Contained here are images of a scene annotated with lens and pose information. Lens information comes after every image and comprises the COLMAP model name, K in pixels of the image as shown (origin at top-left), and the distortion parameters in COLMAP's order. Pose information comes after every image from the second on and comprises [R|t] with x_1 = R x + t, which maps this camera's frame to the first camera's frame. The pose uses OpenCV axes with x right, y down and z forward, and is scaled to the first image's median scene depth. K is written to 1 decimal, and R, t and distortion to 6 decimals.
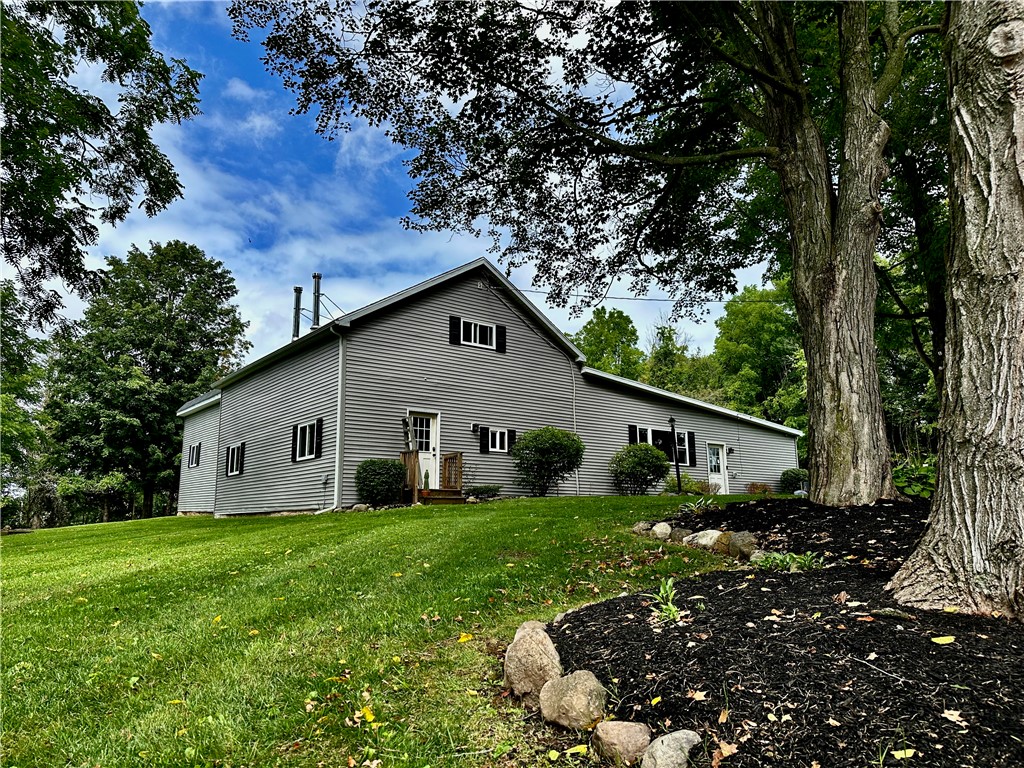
lens RADIAL K [[714.5, 0, 512.0], [0, 714.5, 384.0], [0, 0, 1]] dist [0.003912, 0.000952]
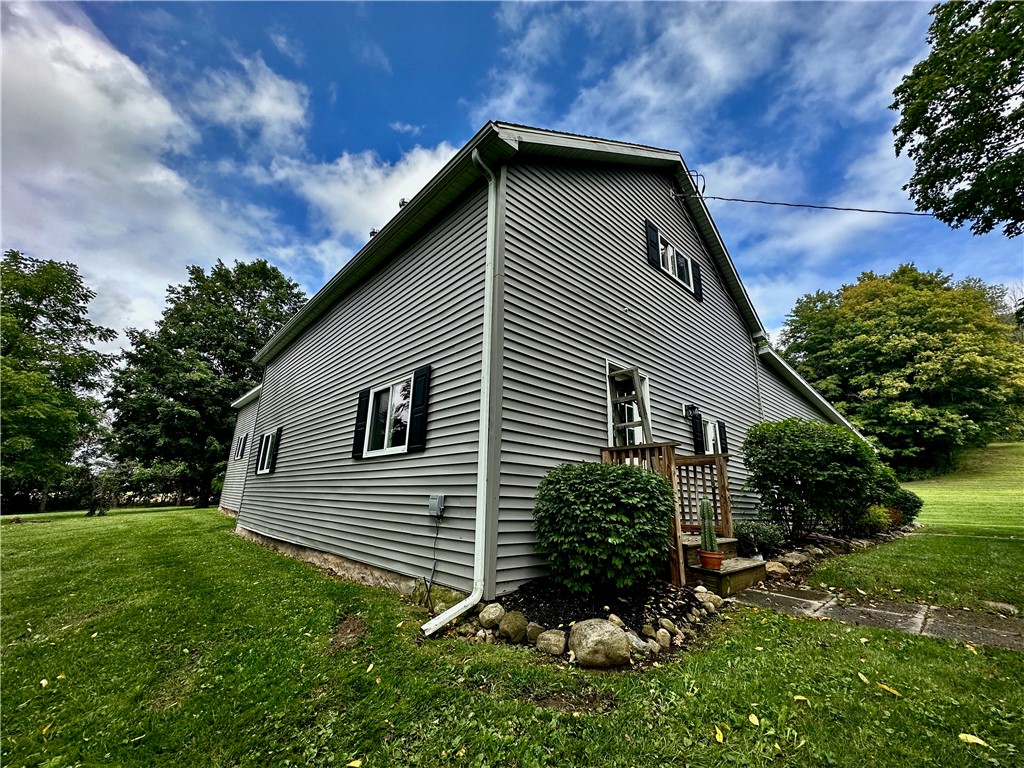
lens RADIAL K [[412.7, 0, 512.0], [0, 412.7, 384.0], [0, 0, 1]] dist [0.007258, 0.000026]
pose [[0.995541, 0.056792, 0.075316, -0.125874], [-0.050246, 0.995016, -0.086134, 0.043092], [-0.079833, 0.081966, 0.993433, 0.396417]]
